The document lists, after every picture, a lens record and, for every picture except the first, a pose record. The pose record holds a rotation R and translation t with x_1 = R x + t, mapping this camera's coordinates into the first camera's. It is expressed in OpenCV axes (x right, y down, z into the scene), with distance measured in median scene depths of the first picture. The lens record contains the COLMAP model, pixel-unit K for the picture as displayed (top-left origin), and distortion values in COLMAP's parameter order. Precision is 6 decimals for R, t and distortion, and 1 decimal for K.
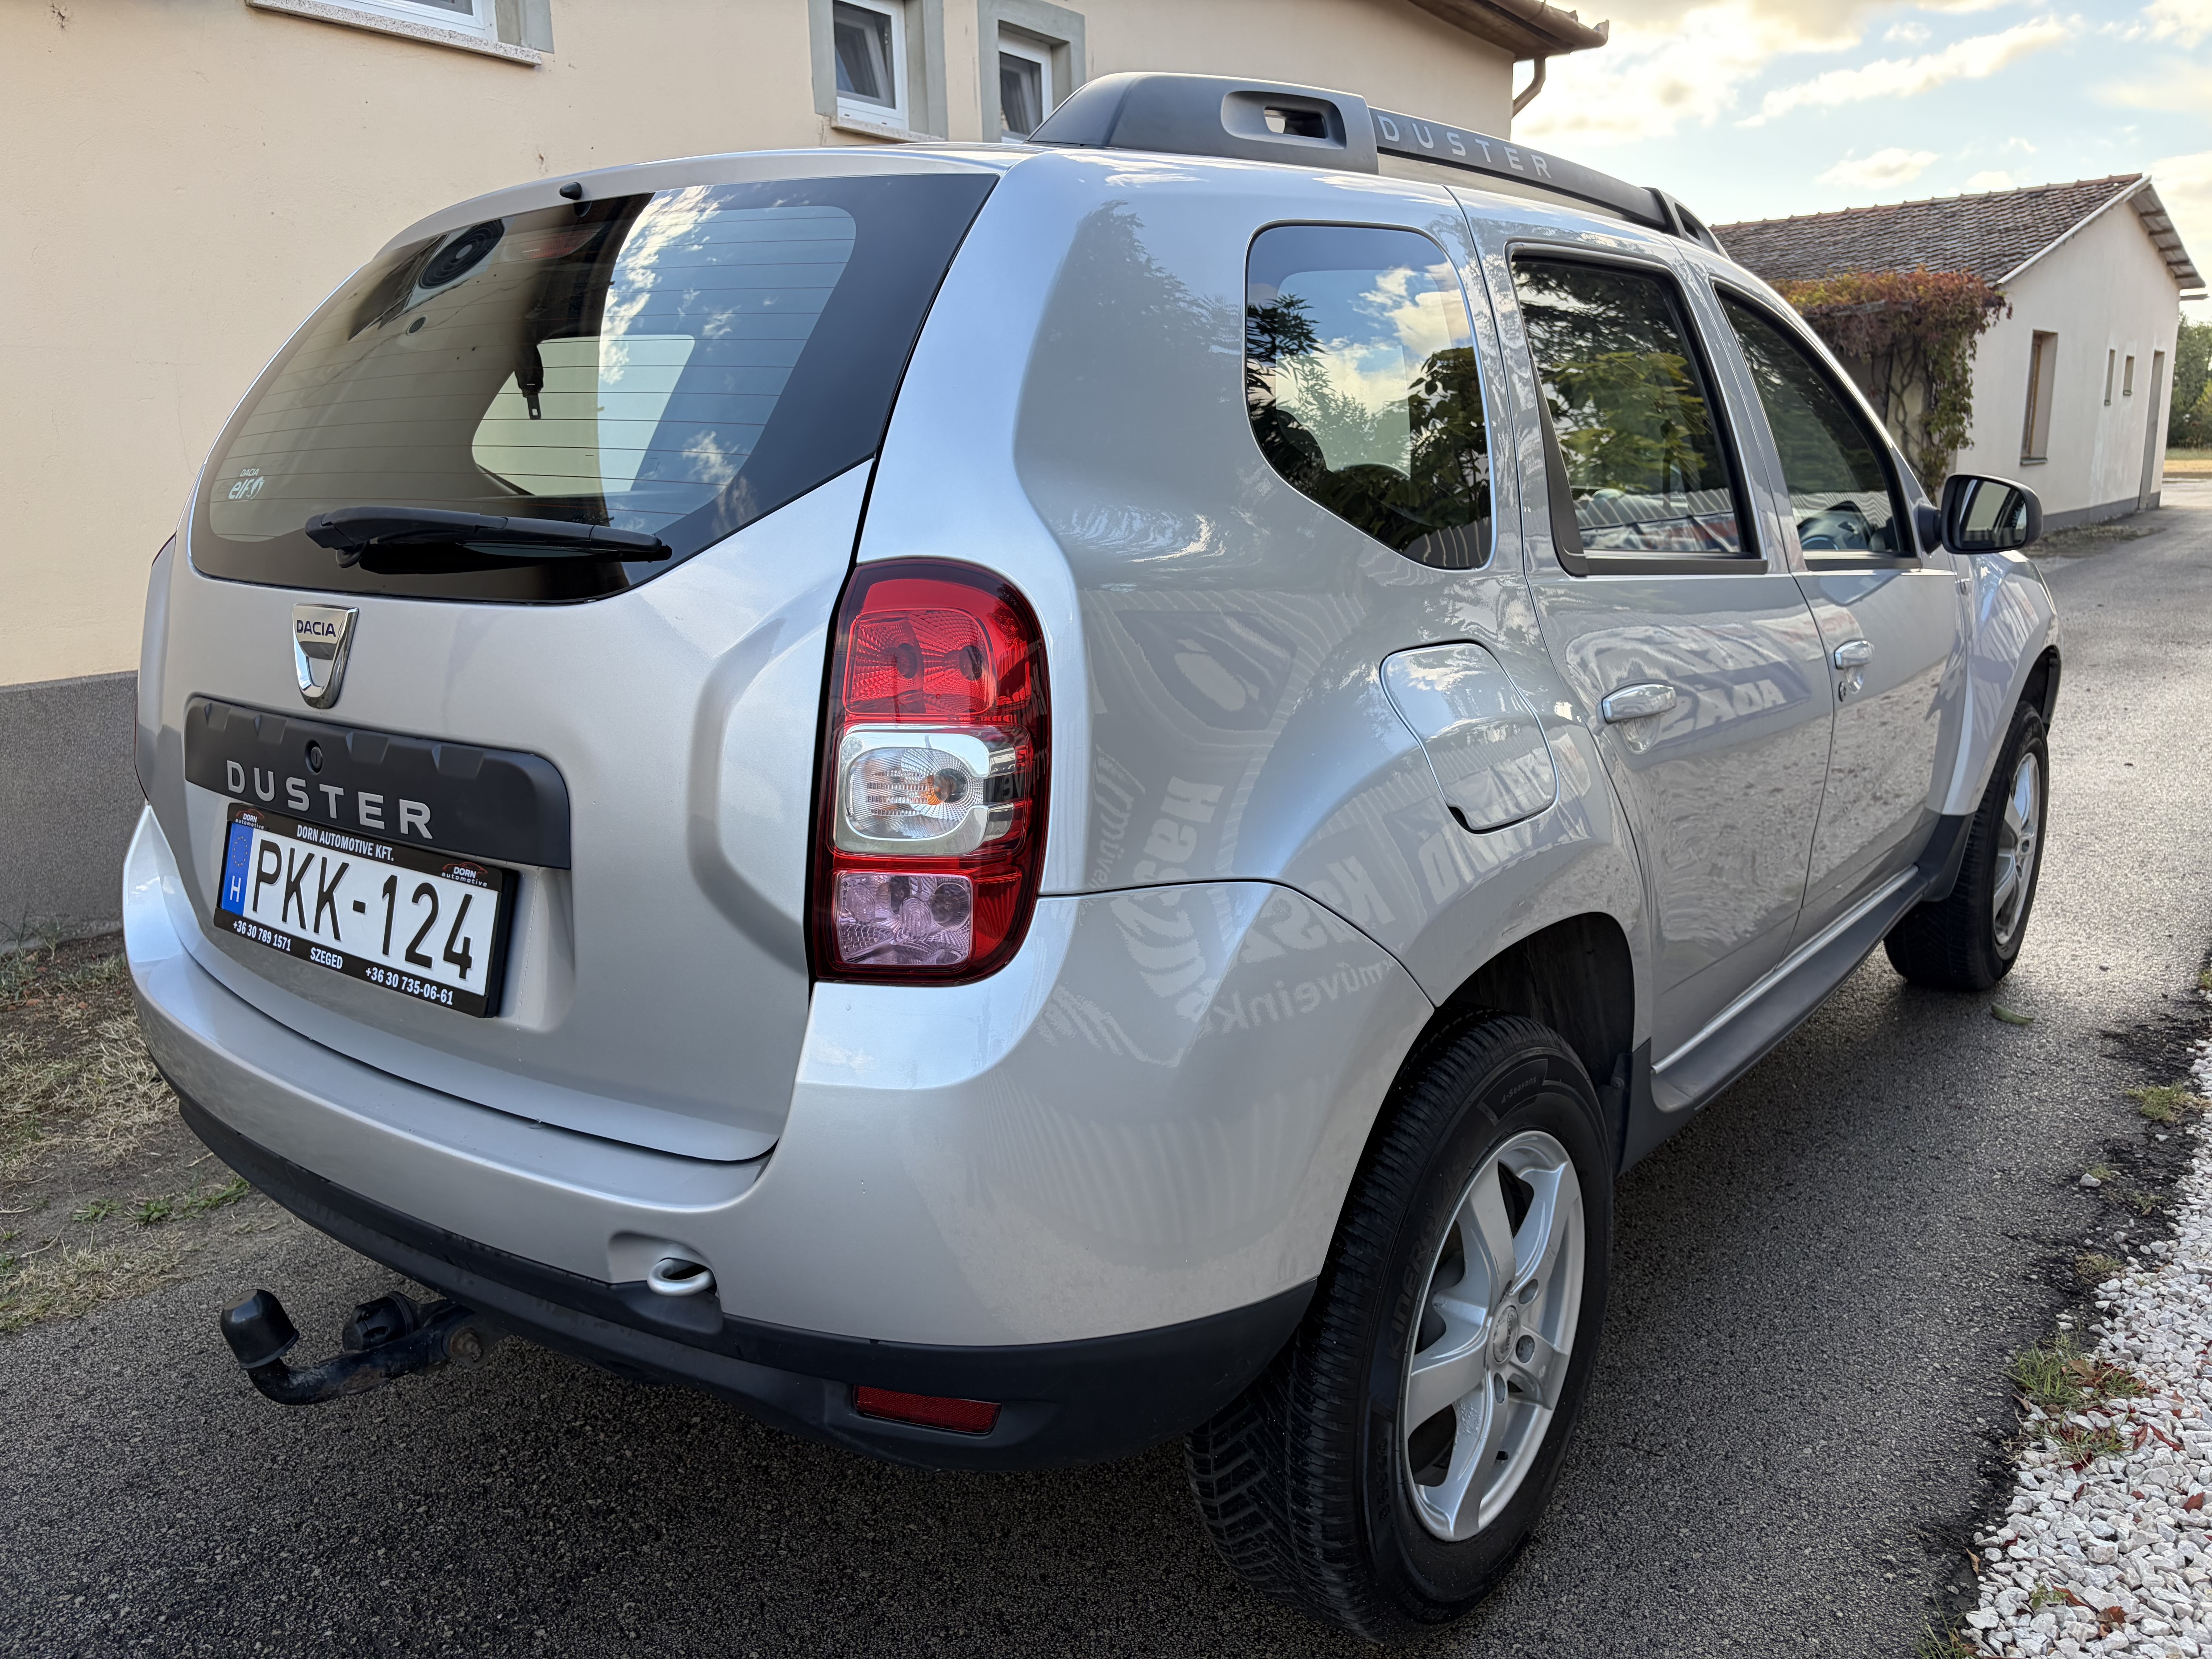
lens RADIAL K [[1697.7, 0, 1046.2], [0, 1697.7, 780.6], [0, 0, 1]] dist [0.021783, -0.025911]
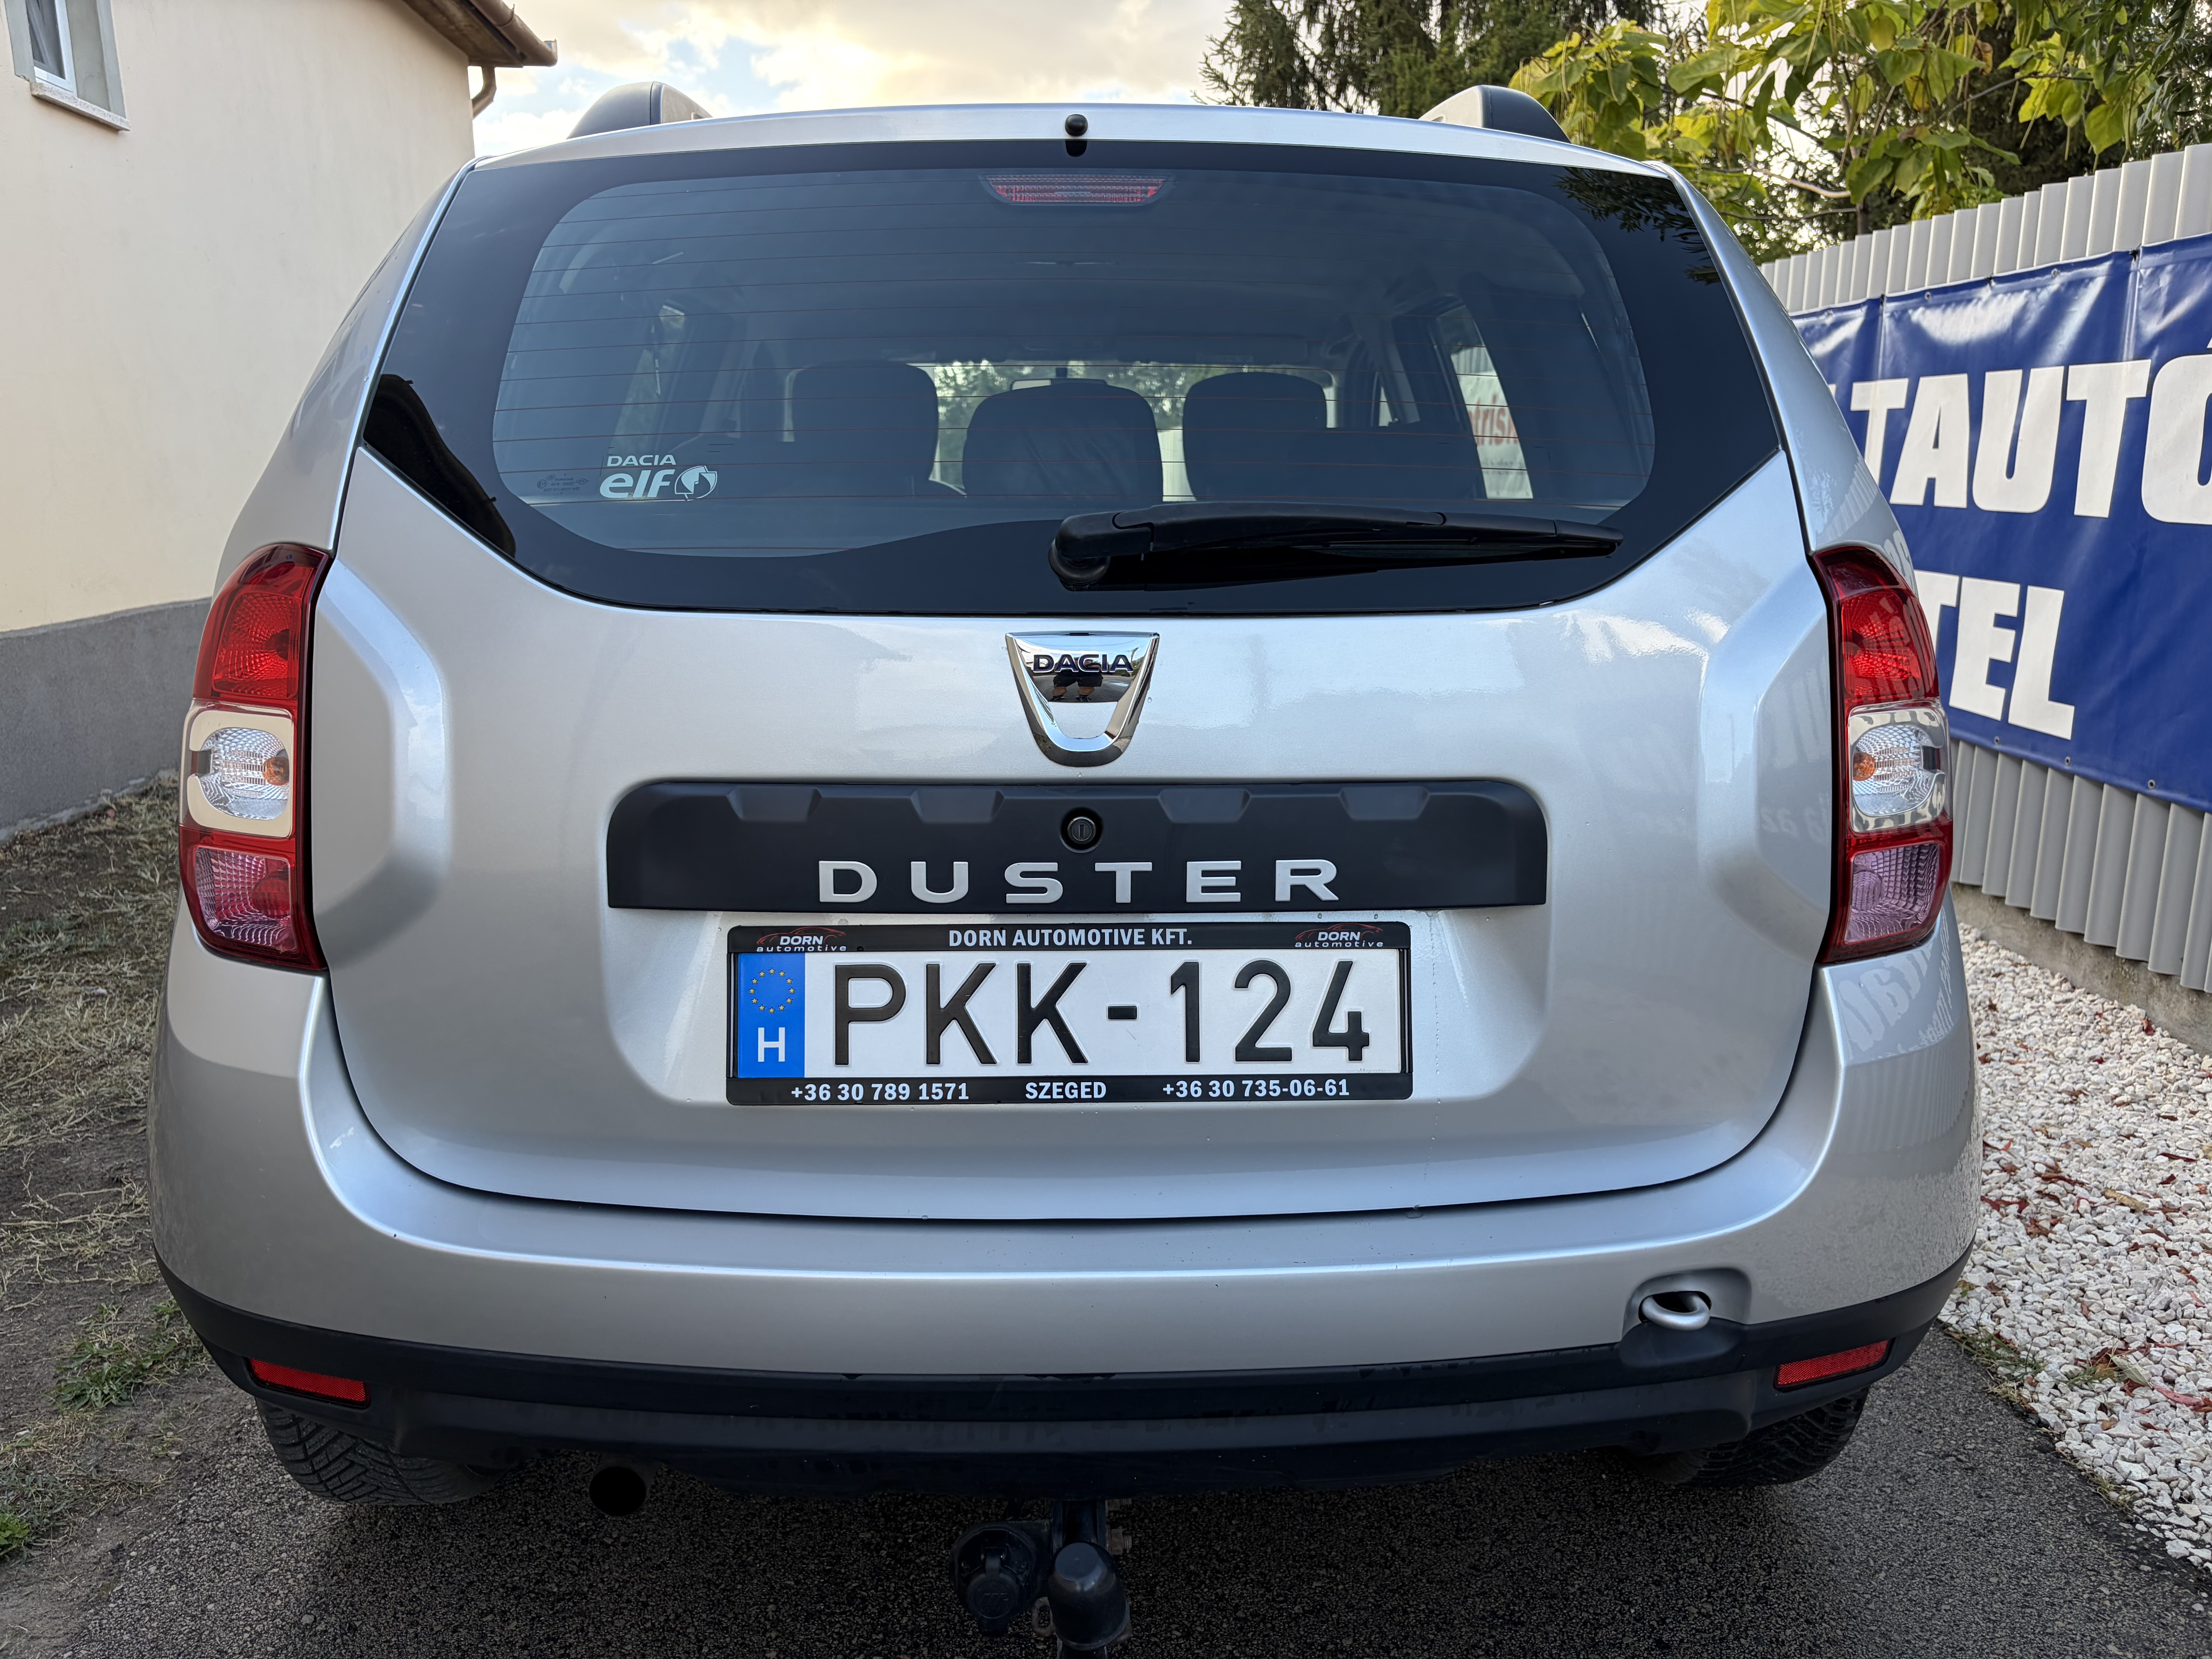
lens RADIAL K [[1697.7, 0, 1137.7], [0, 1697.7, 810.0], [0, 0, 1]] dist [0.021783, -0.025911]
pose [[0.796798, -0.122848, 0.591626, -0.876979], [0.120026, 0.991782, 0.044289, -0.055073], [-0.592205, 0.035721, 0.804995, 0.366831]]
